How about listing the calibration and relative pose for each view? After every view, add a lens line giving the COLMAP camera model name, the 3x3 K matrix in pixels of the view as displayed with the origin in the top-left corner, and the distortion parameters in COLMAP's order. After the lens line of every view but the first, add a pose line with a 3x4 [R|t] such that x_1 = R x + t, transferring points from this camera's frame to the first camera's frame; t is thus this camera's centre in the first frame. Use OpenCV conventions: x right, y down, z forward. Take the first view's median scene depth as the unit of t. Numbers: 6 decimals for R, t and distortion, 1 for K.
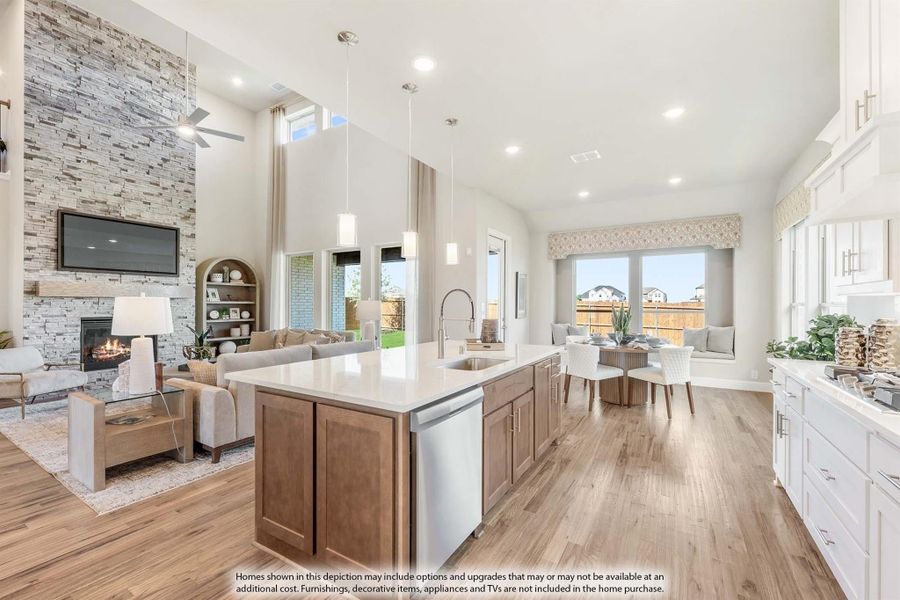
lens RADIAL K [[374.5, 0, 453.5], [0, 374.5, 304.0], [0, 0, 1]] dist [0.000811, -0.000172]
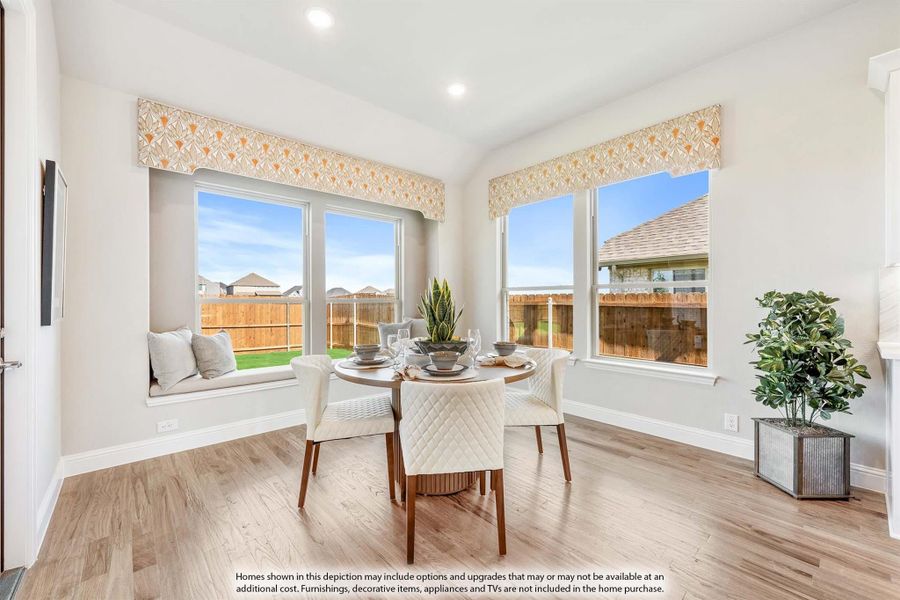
lens RADIAL K [[365.0, 0, 459.4], [0, 365.0, 296.8], [0, 0, 1]] dist [0.000167, -0.000064]
pose [[0.267880, 0.010346, 0.963397, -0.016204], [0.005312, 0.999911, -0.012215, 0.025664], [-0.963438, 0.008390, 0.267801, 0.732379]]
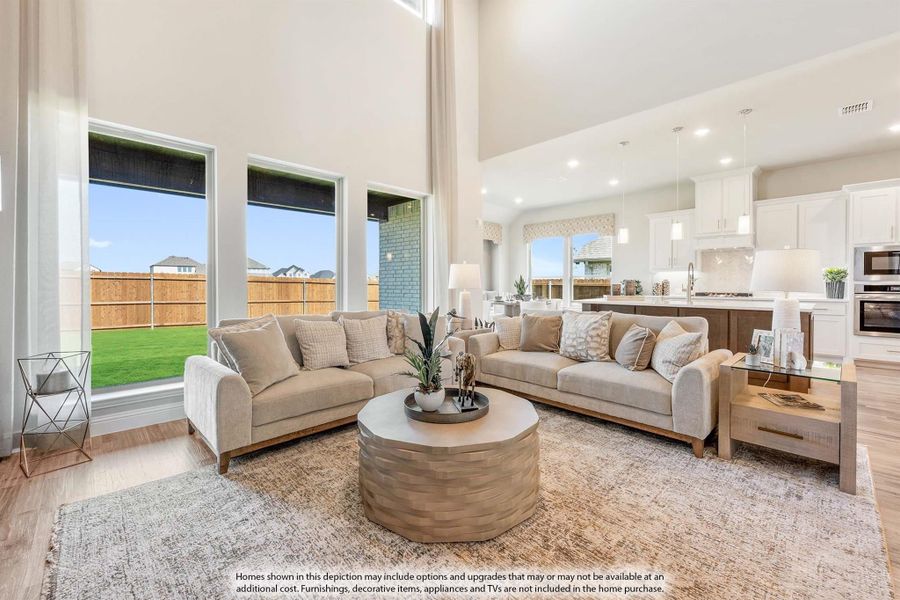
lens RADIAL K [[372.9, 0, 452.9], [0, 372.9, 284.5], [0, 0, 1]] dist [-0.000828, -0.000027]
pose [[0.247372, -0.003757, 0.968913, -0.931387], [0.000114, 0.999993, 0.003849, 0.027811], [-0.968921, -0.000842, 0.247370, 0.770241]]
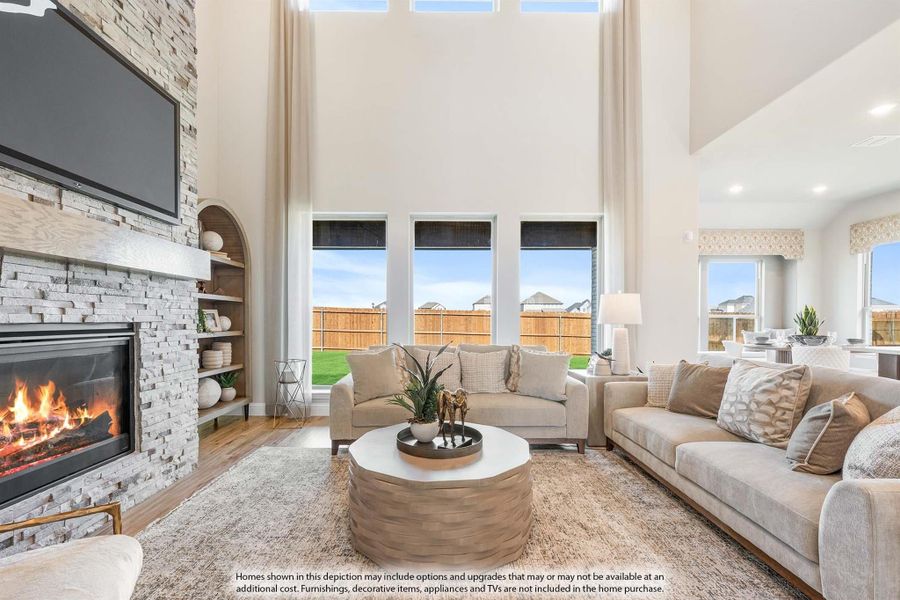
lens RADIAL K [[385.8, 0, 442.1], [0, 385.8, 322.7], [0, 0, 1]] dist [-0.000223, -0.000309]
pose [[0.854658, -0.006049, 0.519156, -0.773110], [-0.000270, 0.999927, 0.012096, 0.028906], [-0.519191, -0.010478, 0.854594, 0.550731]]
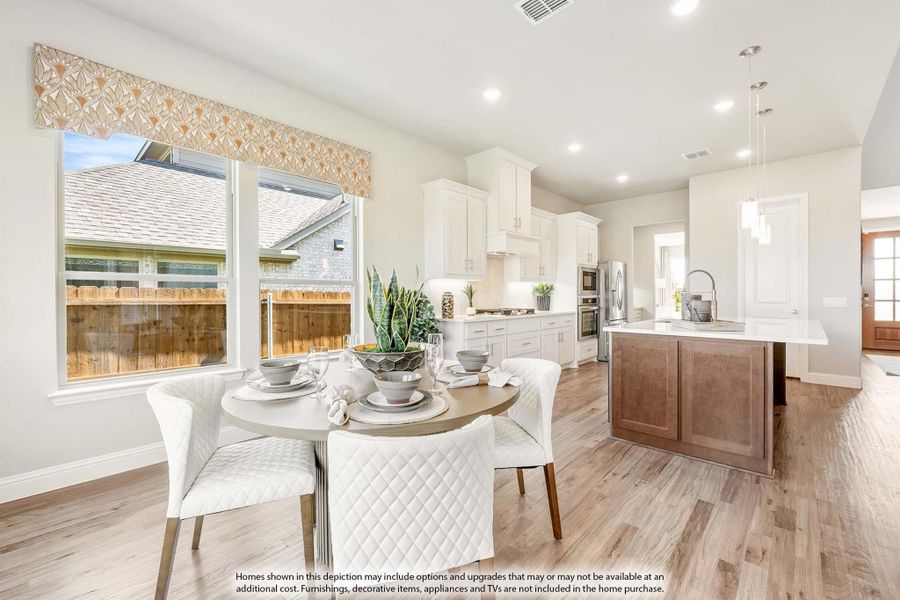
lens RADIAL K [[365.0, 0, 459.4], [0, 365.0, 296.8], [0, 0, 1]] dist [0.000167, -0.000064]
pose [[-0.977499, -0.000617, 0.210937, 0.246839], [0.001065, 0.999969, 0.007860, 0.020263], [-0.210935, 0.007908, -0.977468, 1.136802]]
